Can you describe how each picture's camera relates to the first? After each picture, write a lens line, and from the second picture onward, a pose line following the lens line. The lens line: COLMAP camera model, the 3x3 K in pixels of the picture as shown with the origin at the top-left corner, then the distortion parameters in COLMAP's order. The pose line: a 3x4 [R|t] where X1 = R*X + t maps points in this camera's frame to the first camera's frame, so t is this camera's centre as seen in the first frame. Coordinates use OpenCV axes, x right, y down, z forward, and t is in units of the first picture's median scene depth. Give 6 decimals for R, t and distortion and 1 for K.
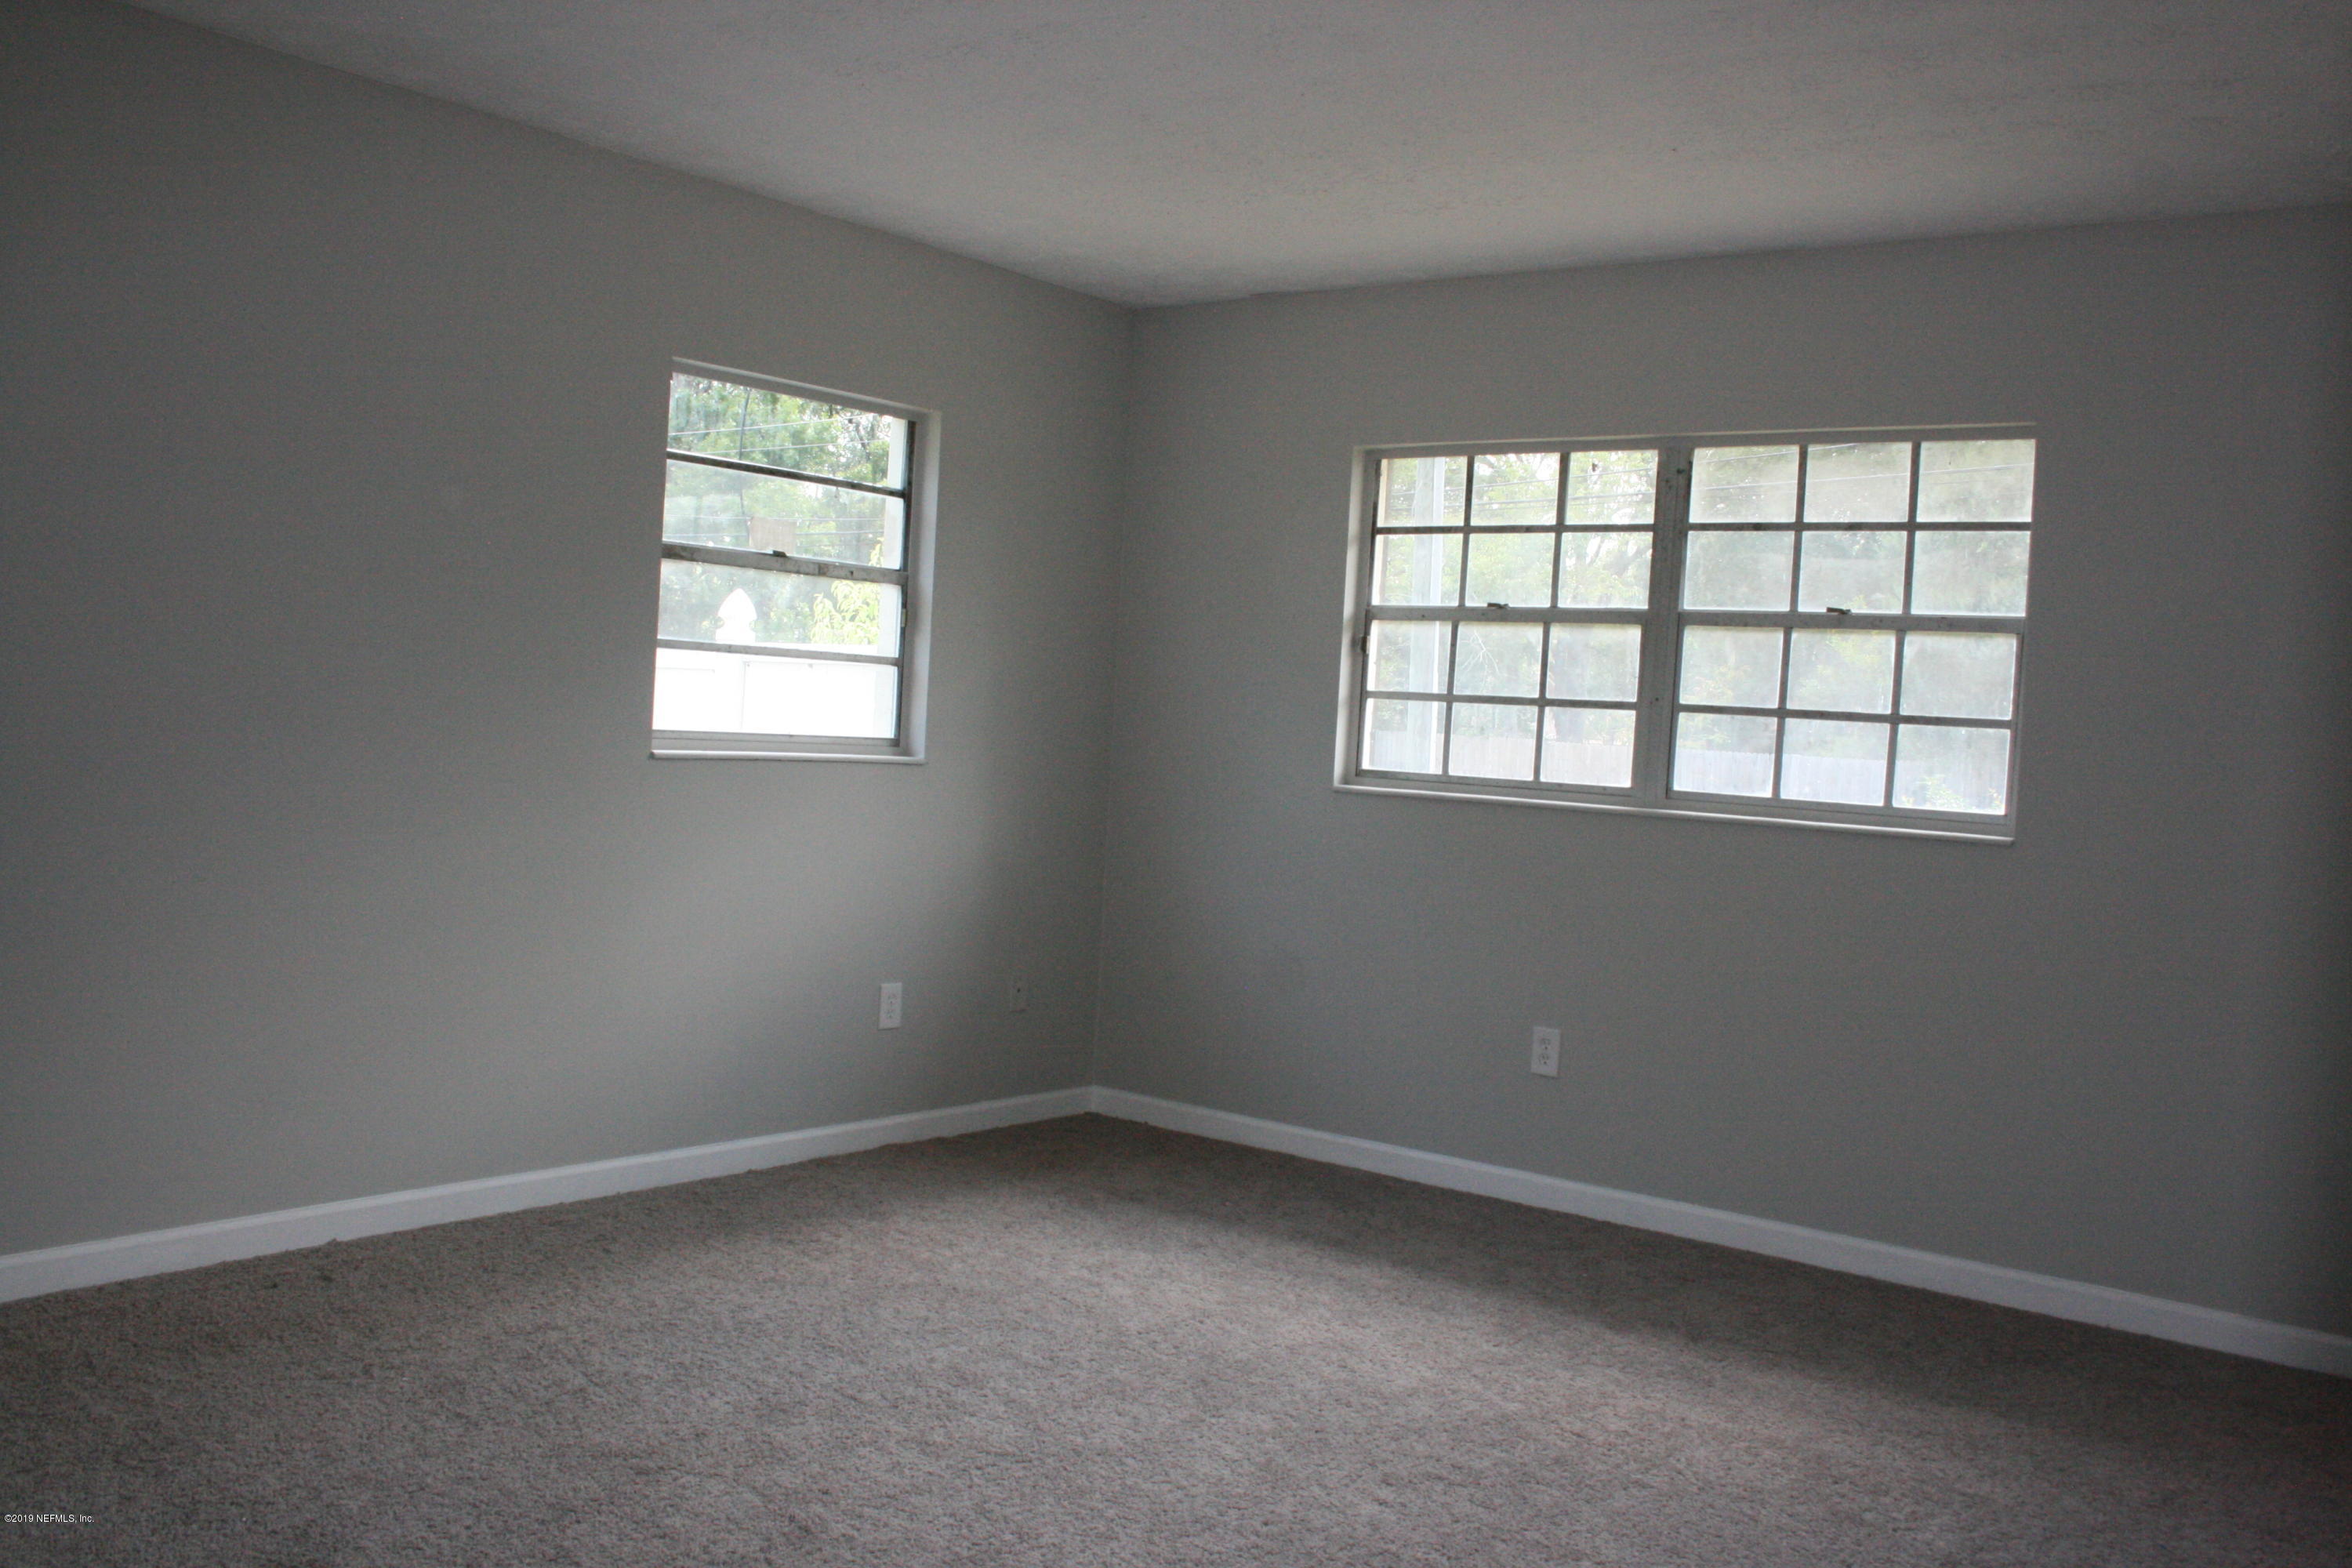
lens RADIAL K [[1949.5, 0, 1176.0], [0, 1949.5, 784.0], [0, 0, 1]] dist [-0.154520, 0.127163]
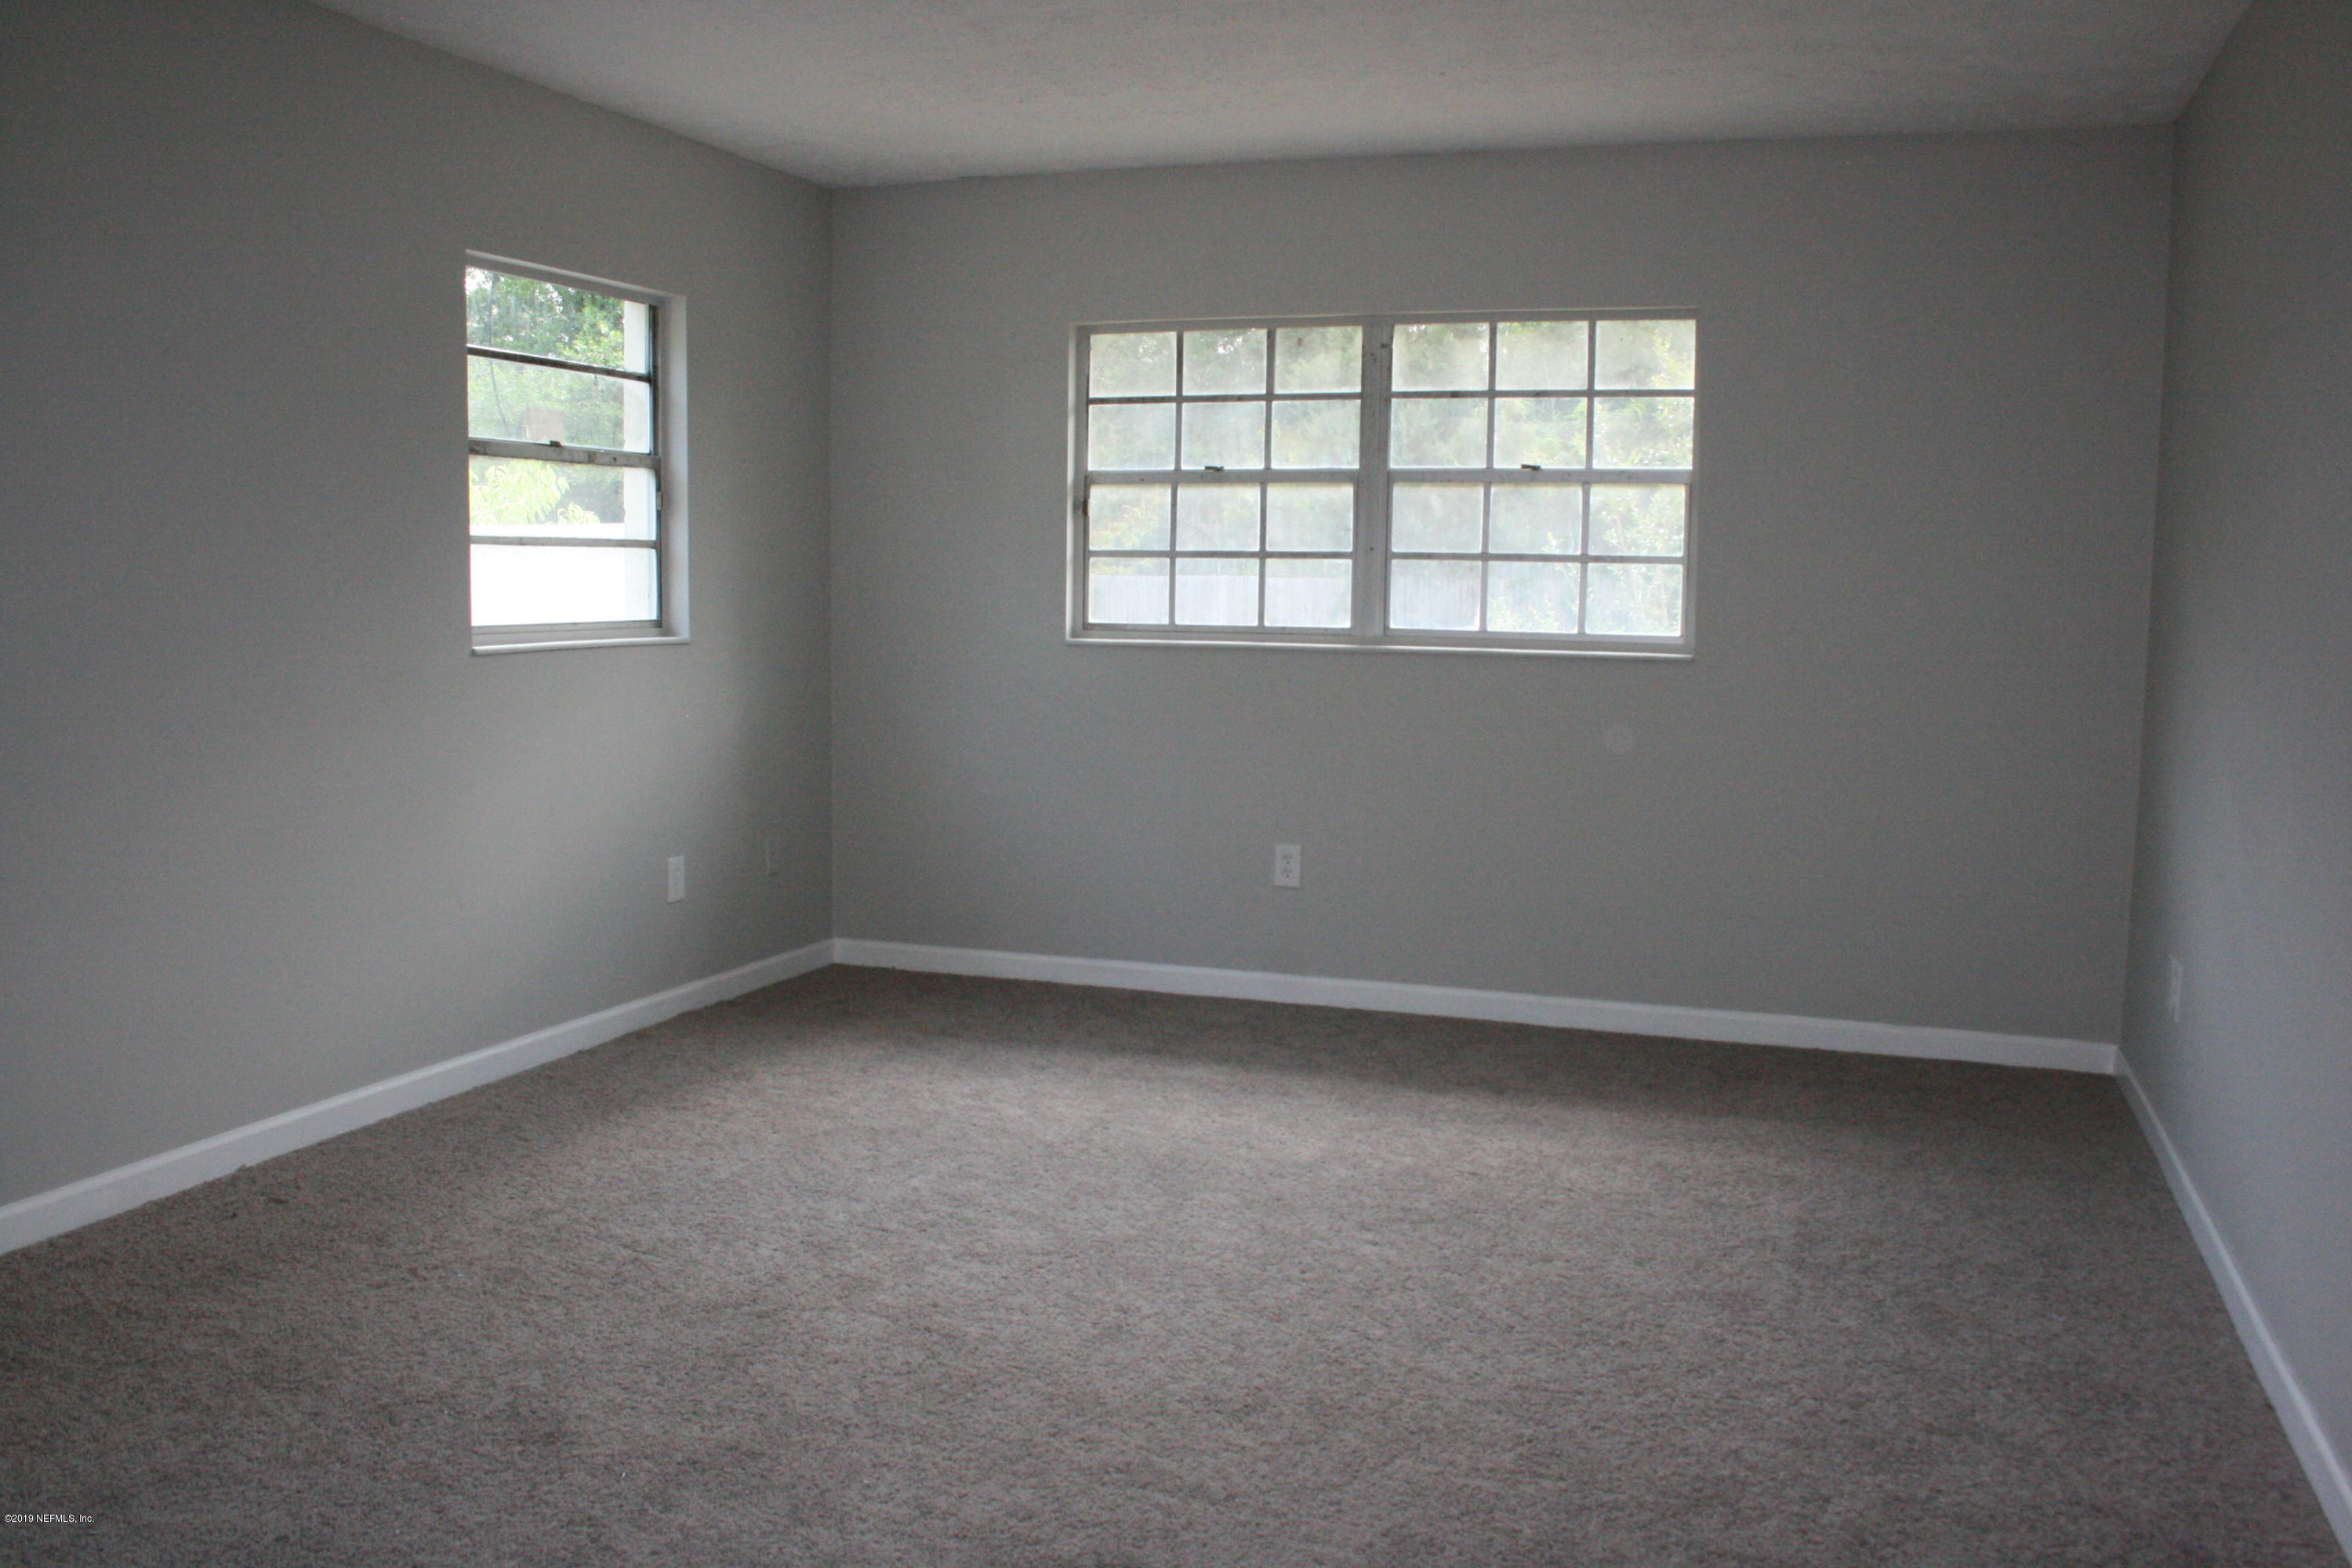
lens RADIAL K [[1949.5, 0, 1176.0], [0, 1949.5, 784.0], [0, 0, 1]] dist [-0.154520, 0.127163]
pose [[0.951017, -0.078590, 0.298981, -0.217626], [0.053084, 0.994296, 0.092507, -0.018692], [-0.304546, -0.072105, 0.949765, -0.058919]]
